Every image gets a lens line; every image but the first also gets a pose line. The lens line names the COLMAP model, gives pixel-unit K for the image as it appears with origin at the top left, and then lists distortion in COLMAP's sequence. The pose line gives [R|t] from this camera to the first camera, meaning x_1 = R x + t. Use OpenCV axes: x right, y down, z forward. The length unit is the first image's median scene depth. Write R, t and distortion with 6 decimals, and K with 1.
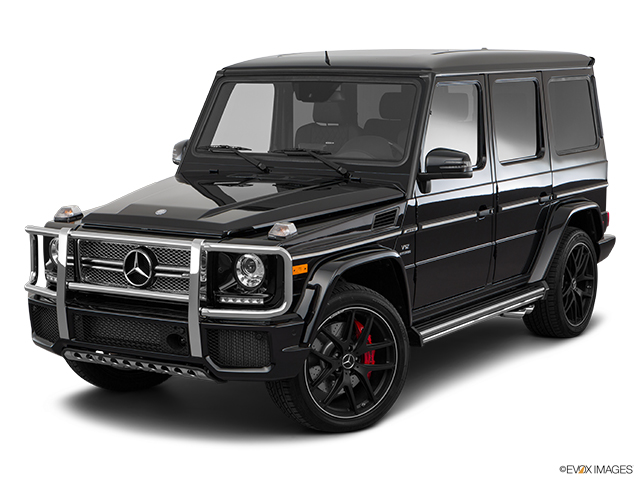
lens RADIAL K [[1344.3, 0, 319.1], [0, 1344.3, 239.3], [0, 0, 1]] dist [0.189241, 0.000000]
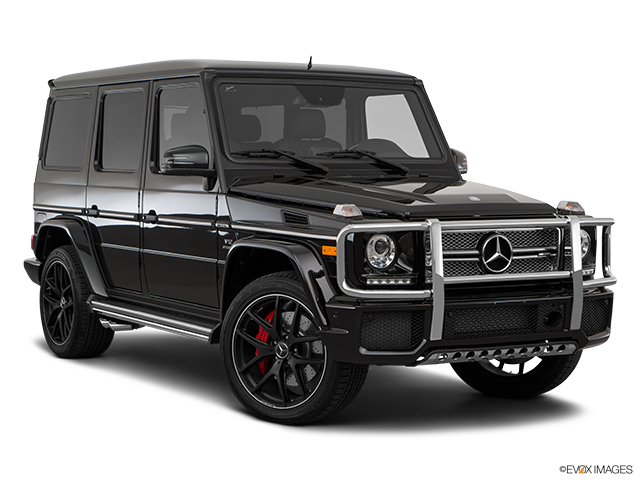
lens RADIAL K [[1348.9, 0, 318.4], [0, 1348.9, 239.2], [0, 0, 1]] dist [0.178352, 0.000000]
pose [[0.452235, -0.041908, 0.890914, -1.036259], [0.111848, 0.993675, -0.010033, 0.006109], [-0.884858, 0.104184, 0.454061, 0.649947]]
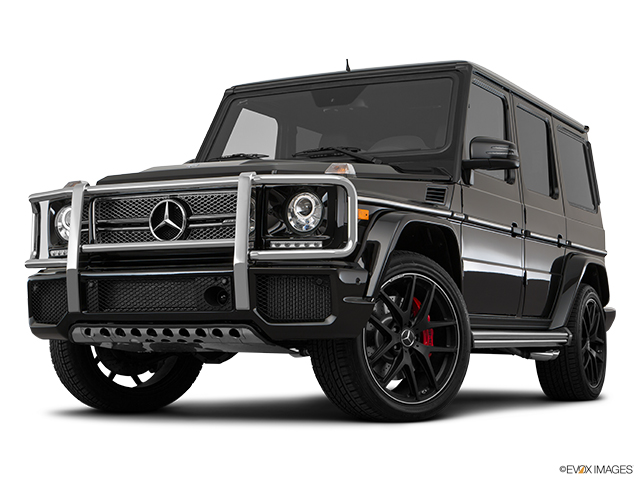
lens RADIAL K [[1210.5, 0, 321.7], [0, 1210.5, 223.1], [0, 0, 1]] dist [0.162107, 0.000000]
pose [[0.995330, 0.015374, 0.095294, -0.107400], [0.006443, 0.974452, -0.224505, 0.191785], [-0.096311, 0.224071, 0.969802, 0.233115]]
